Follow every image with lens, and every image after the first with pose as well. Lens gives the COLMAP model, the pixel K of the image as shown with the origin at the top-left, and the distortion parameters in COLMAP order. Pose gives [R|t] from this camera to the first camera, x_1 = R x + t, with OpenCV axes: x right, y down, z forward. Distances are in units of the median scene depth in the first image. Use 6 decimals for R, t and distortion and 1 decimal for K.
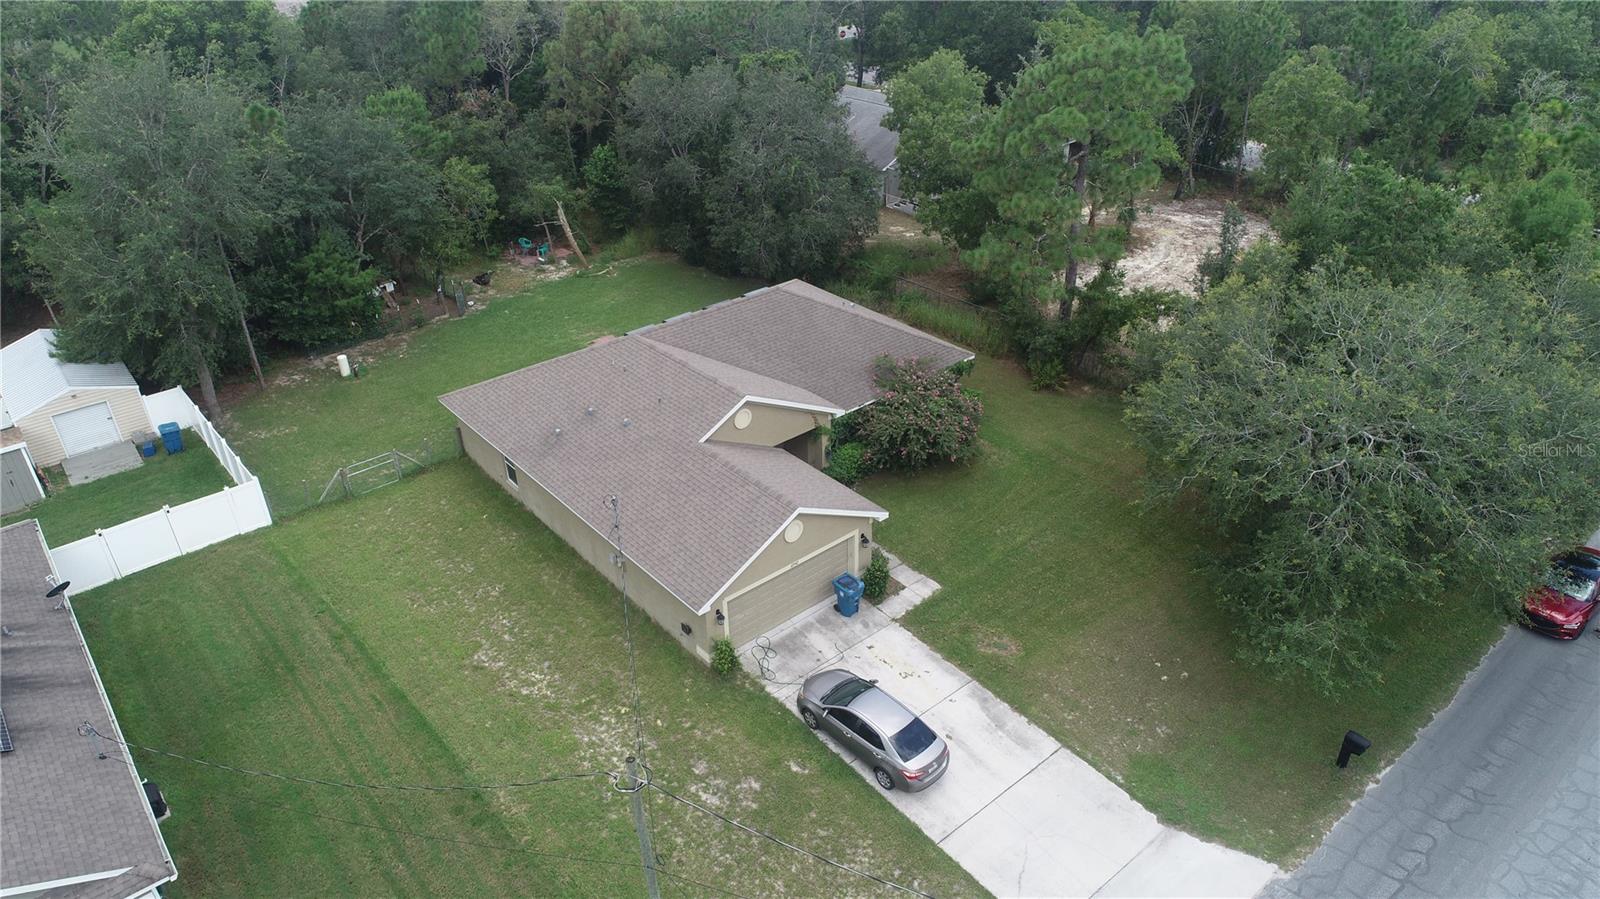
lens RADIAL K [[1064.7, 0, 803.2], [0, 1064.7, 449.4], [0, 0, 1]] dist [-0.006975, 0.003106]
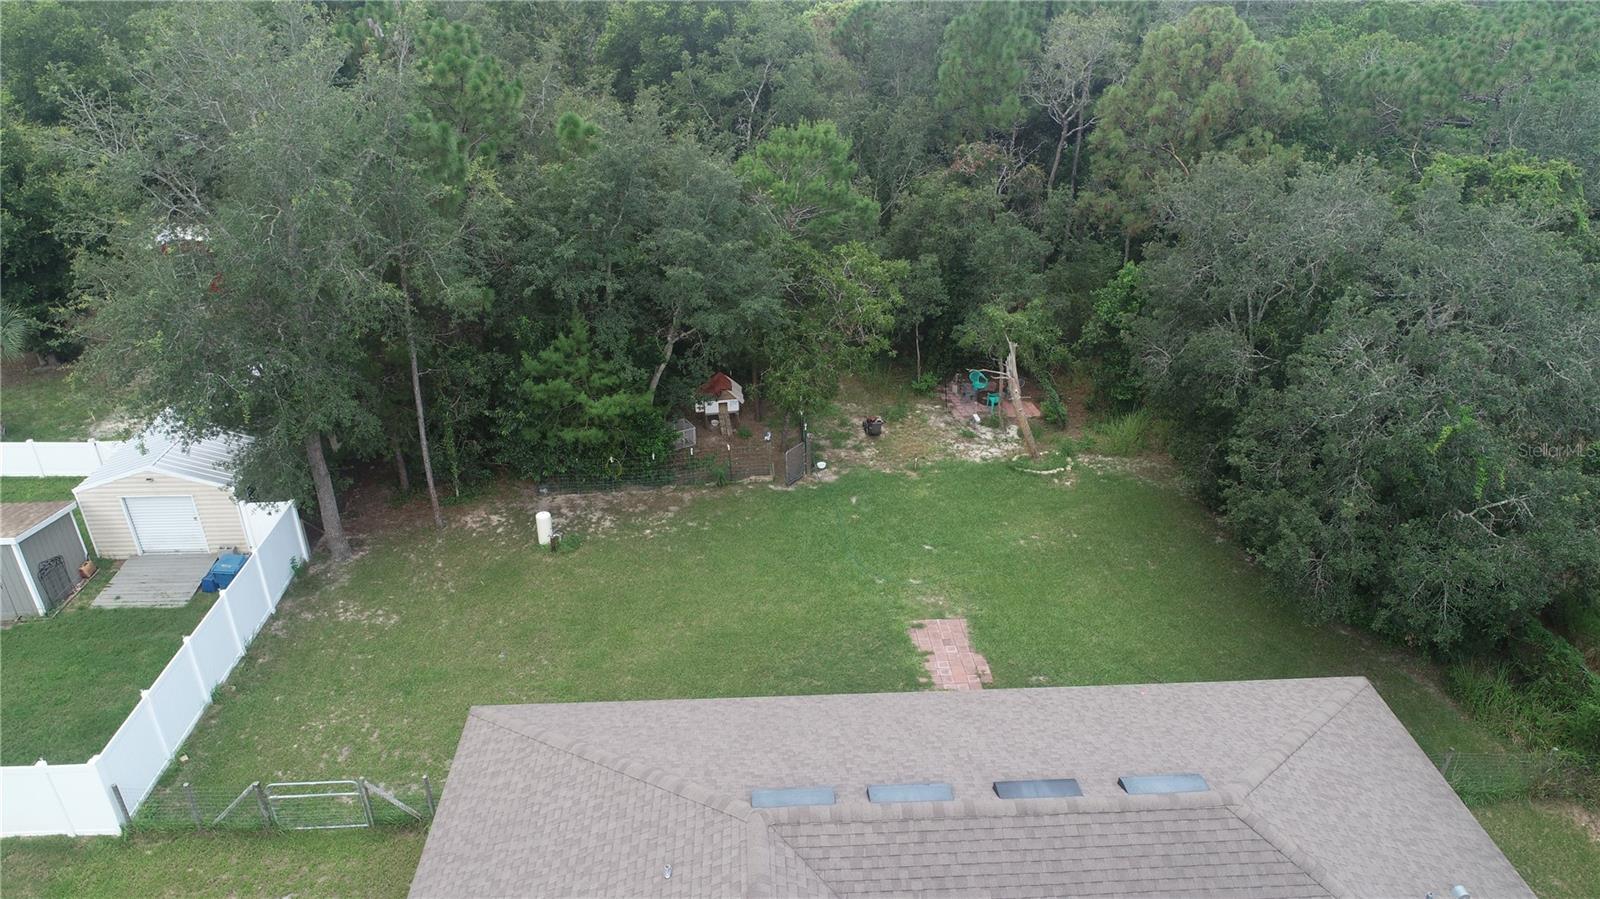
lens RADIAL K [[1064.7, 0, 802.6], [0, 1064.7, 453.1], [0, 0, 1]] dist [-0.006975, 0.003106]
pose [[0.791930, 0.301547, -0.530958, 0.023327], [-0.320798, 0.945344, 0.058416, -0.317574], [0.519554, 0.124069, 0.845382, 0.817117]]
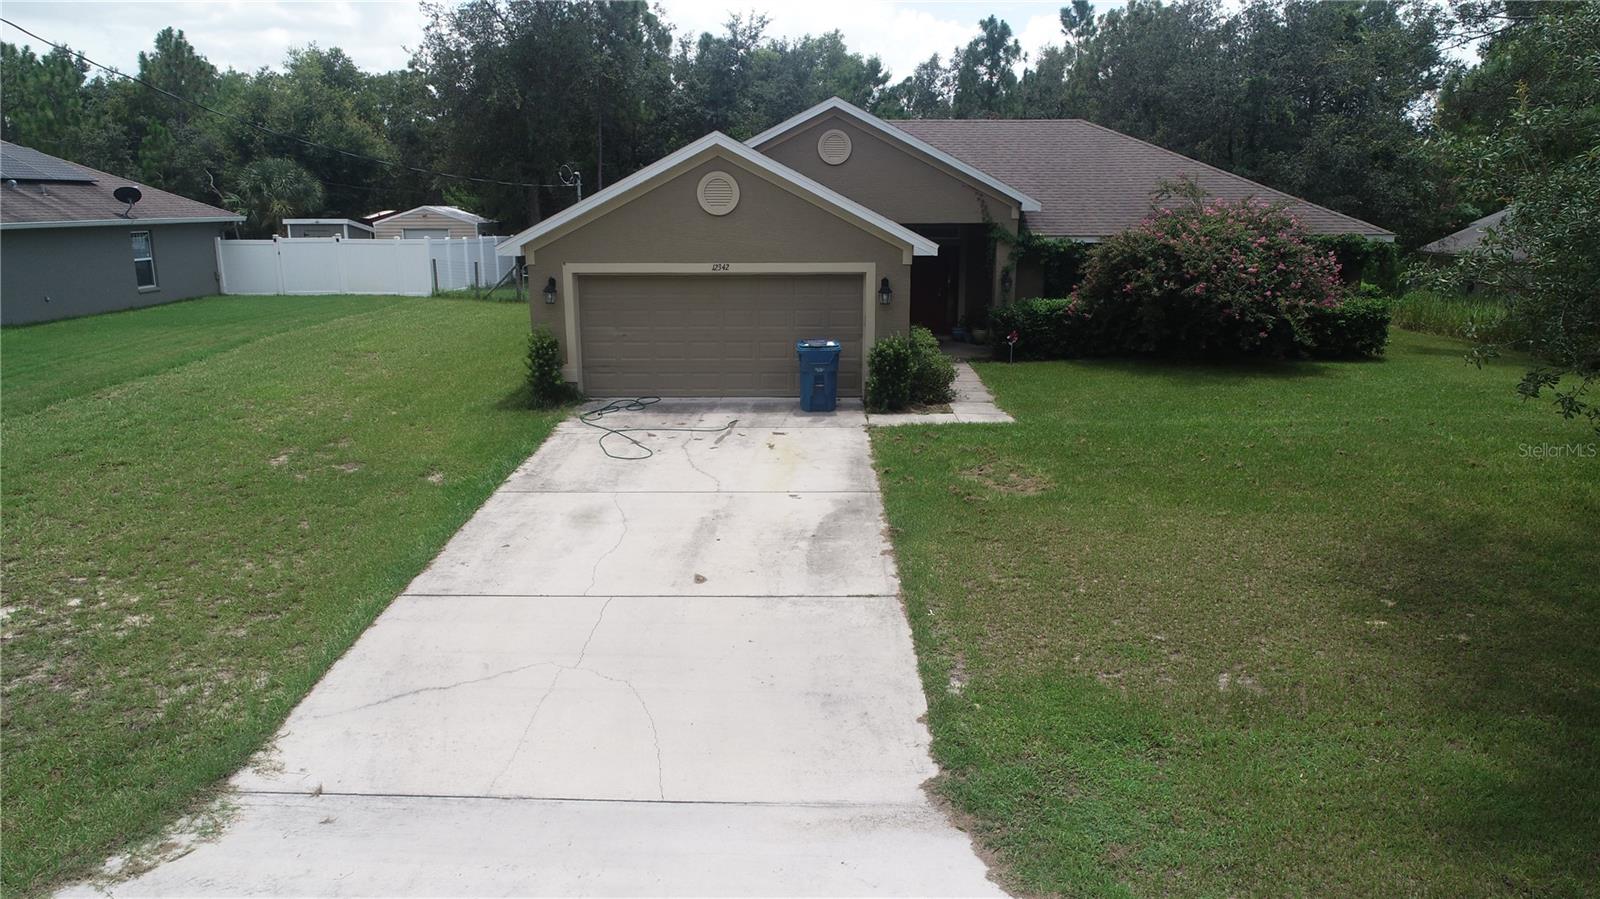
lens RADIAL K [[1064.7, 0, 805.3], [0, 1064.7, 450.3], [0, 0, 1]] dist [-0.006975, 0.003106]
pose [[0.758419, 0.167658, -0.629835, 0.400016], [-0.341204, 0.925483, -0.164505, 0.277095], [0.555321, 0.339666, 0.759109, 0.632154]]
